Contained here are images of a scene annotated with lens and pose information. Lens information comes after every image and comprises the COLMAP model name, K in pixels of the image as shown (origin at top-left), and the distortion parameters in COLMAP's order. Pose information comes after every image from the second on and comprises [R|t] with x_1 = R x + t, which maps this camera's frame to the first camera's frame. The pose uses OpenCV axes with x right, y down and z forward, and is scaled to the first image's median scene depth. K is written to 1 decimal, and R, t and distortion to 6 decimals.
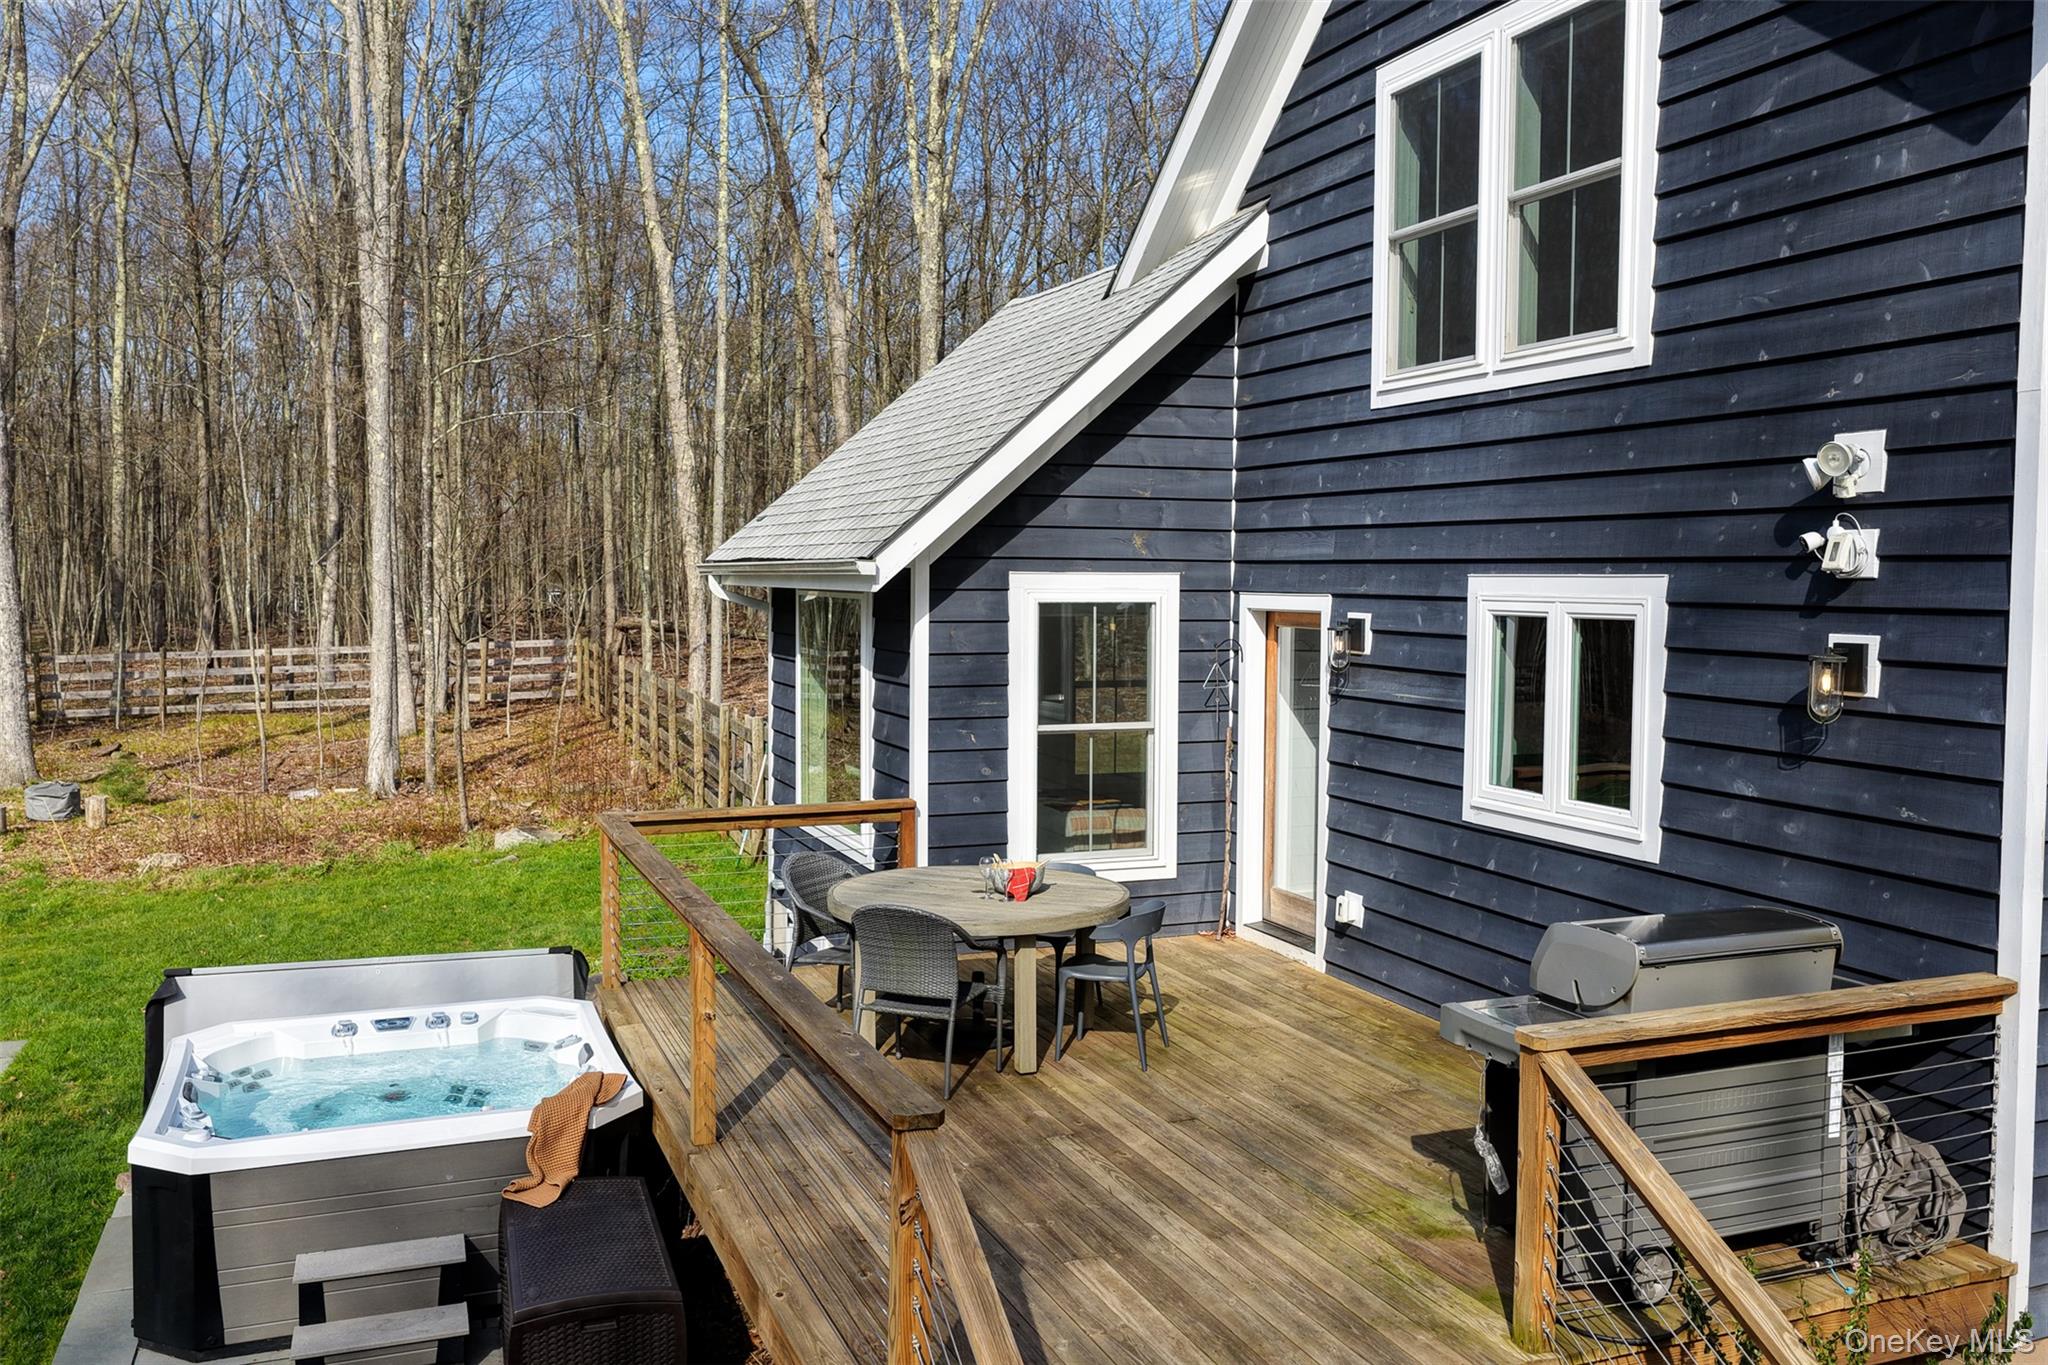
lens RADIAL K [[1711.8, 0, 1034.4], [0, 1711.8, 674.3], [0, 0, 1]] dist [-0.006833, 0.006808]
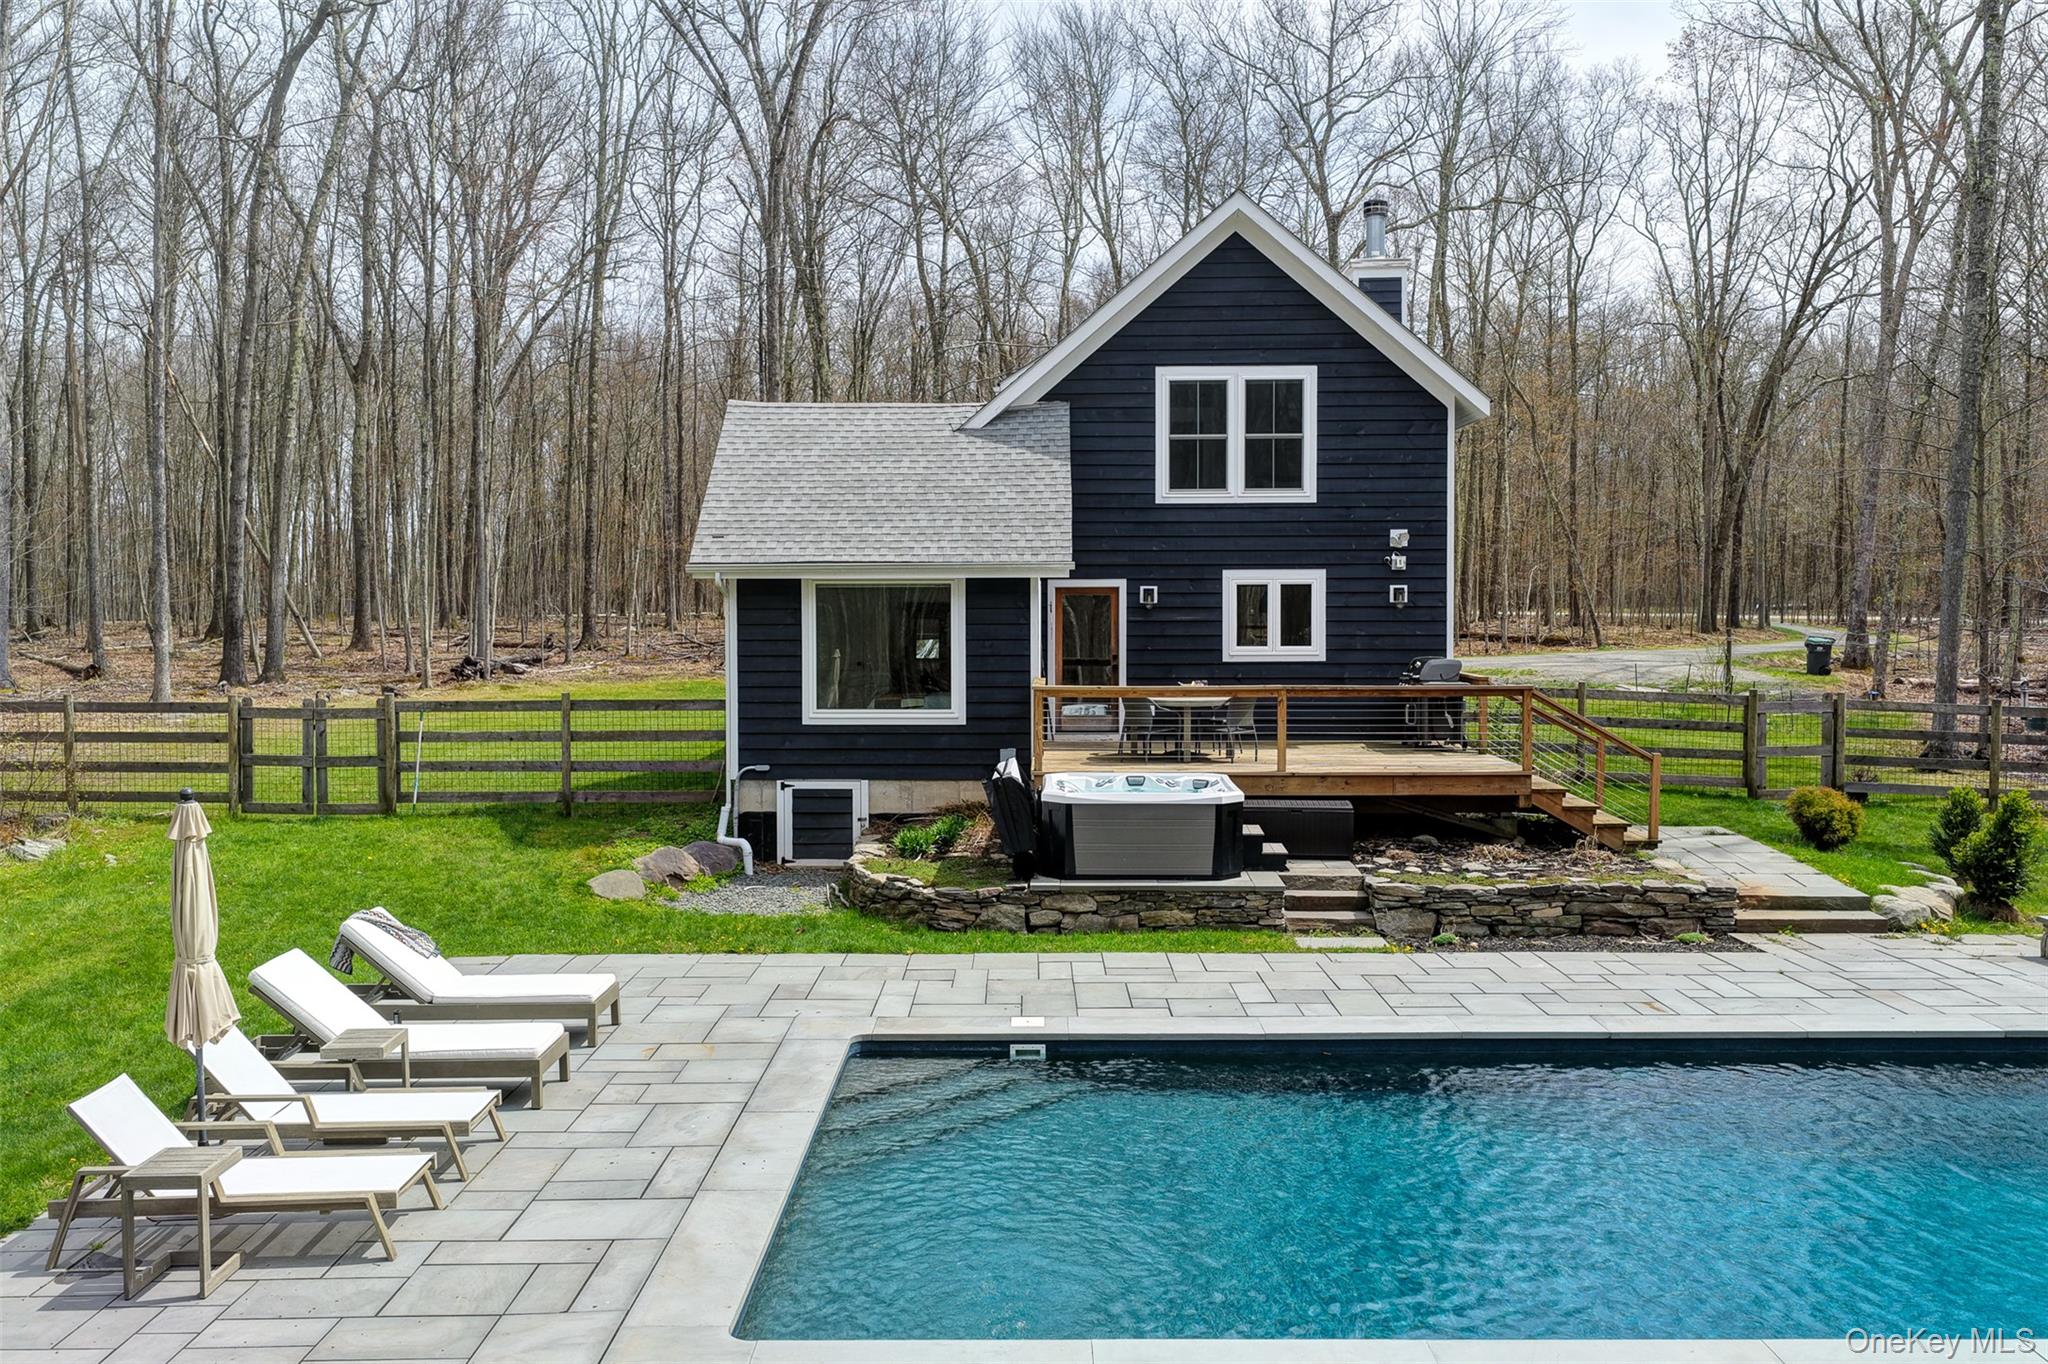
lens RADIAL K [[1711.8, 0, 1034.4], [0, 1711.8, 673.8], [0, 0, 1]] dist [-0.006833, 0.006808]
pose [[0.392786, -0.051377, 0.918194, -2.368933], [0.060991, 0.997695, 0.029734, 0.006588], [-0.917605, 0.044323, 0.395014, 0.213307]]
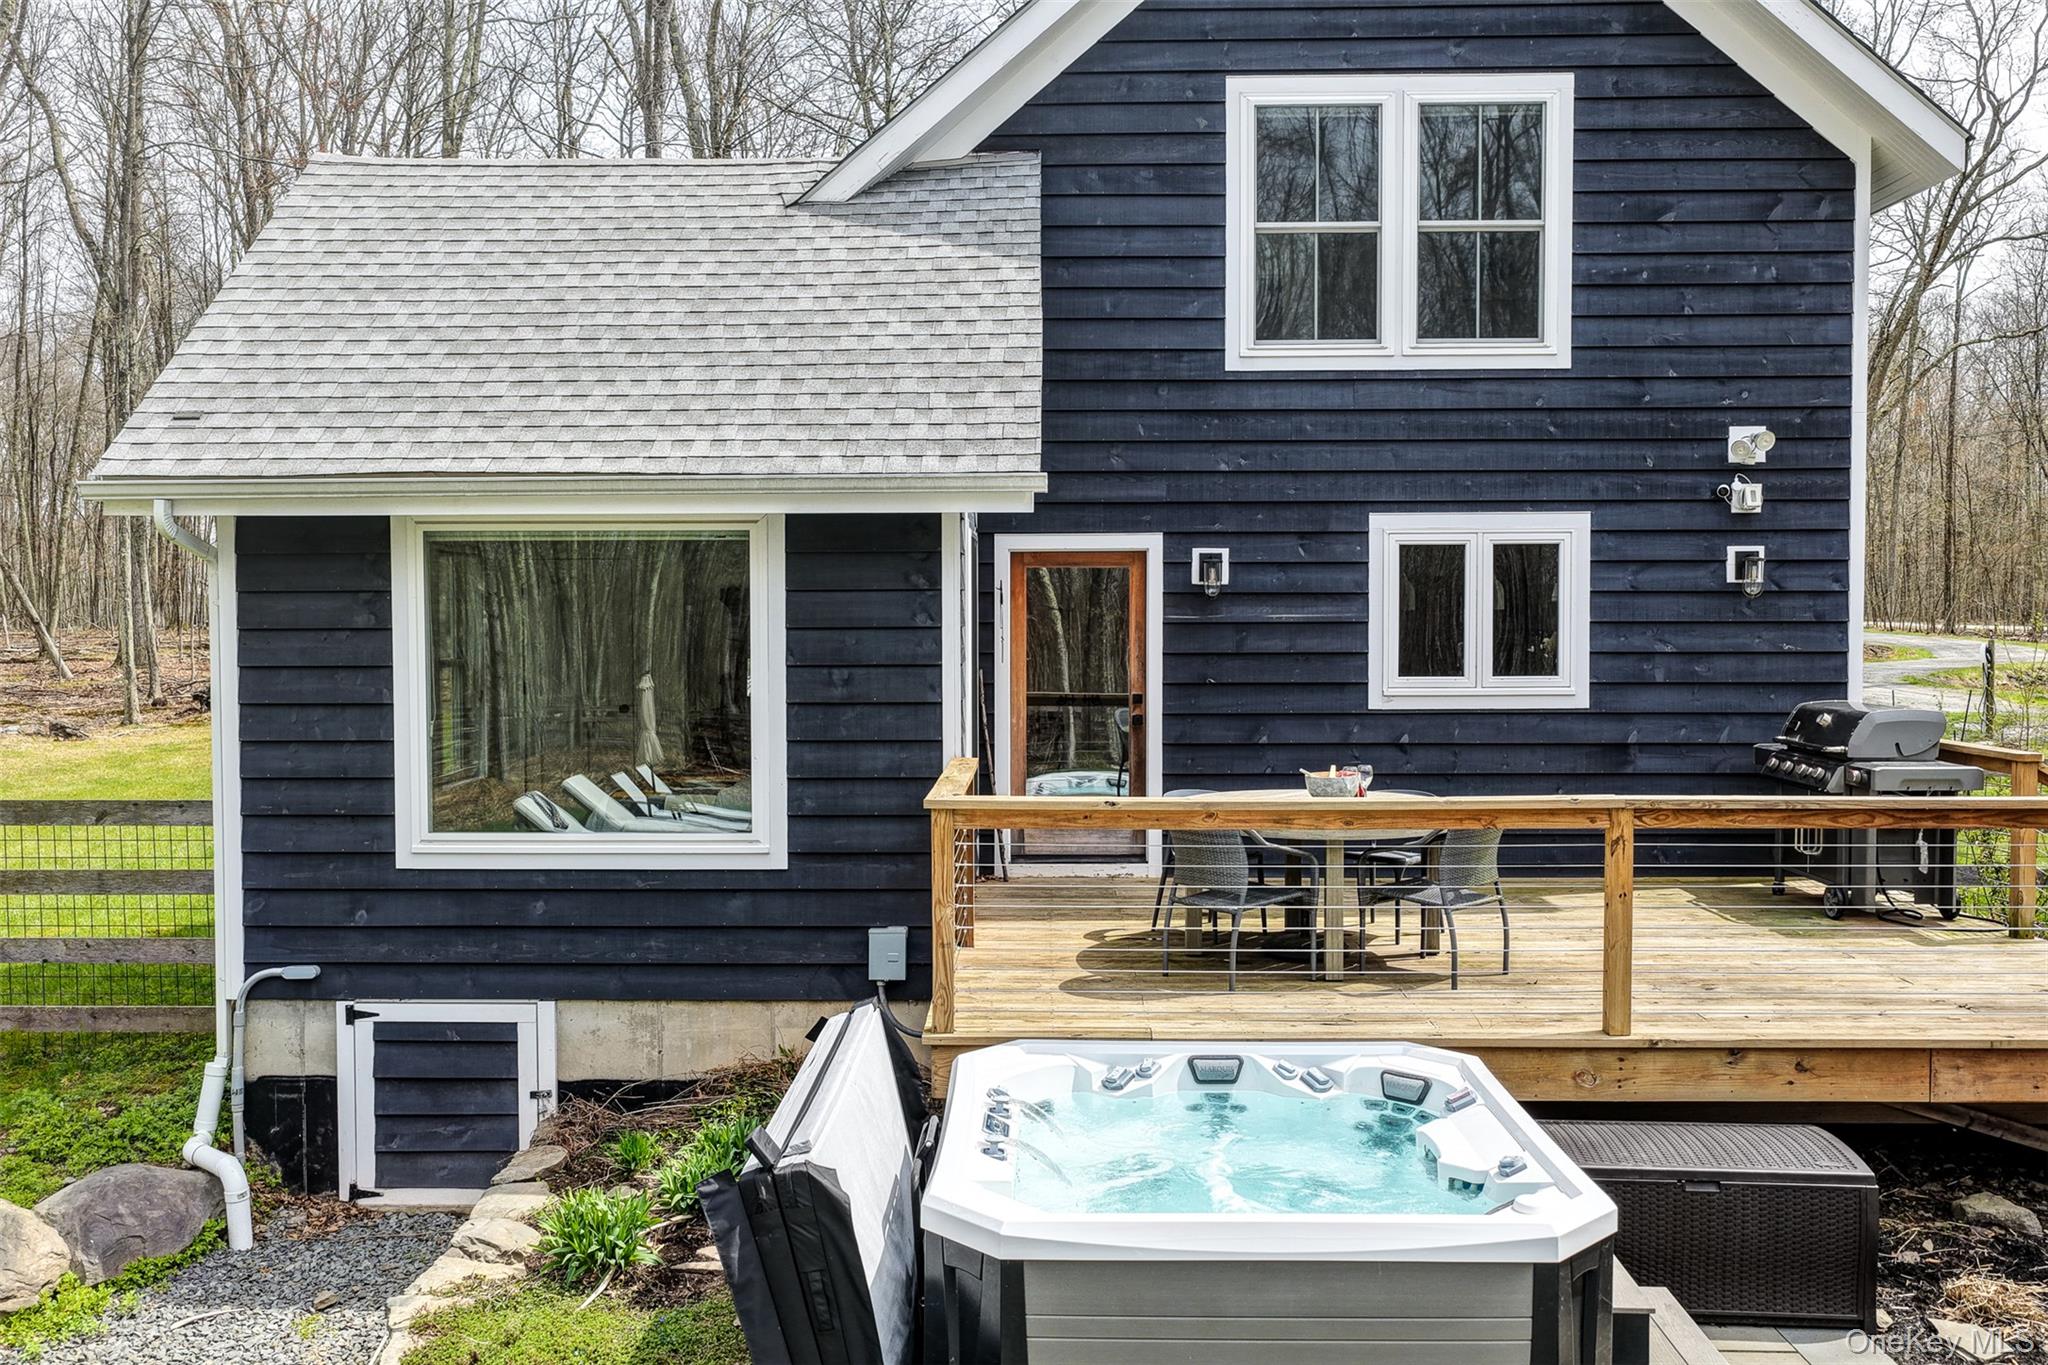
lens RADIAL K [[1711.8, 0, 1034.4], [0, 1711.8, 674.3], [0, 0, 1]] dist [-0.006833, 0.006808]
pose [[0.388824, -0.045955, 0.920165, -1.015052], [0.060680, 0.997864, 0.024195, 0.014453], [-0.919312, 0.046428, 0.390782, 0.743763]]
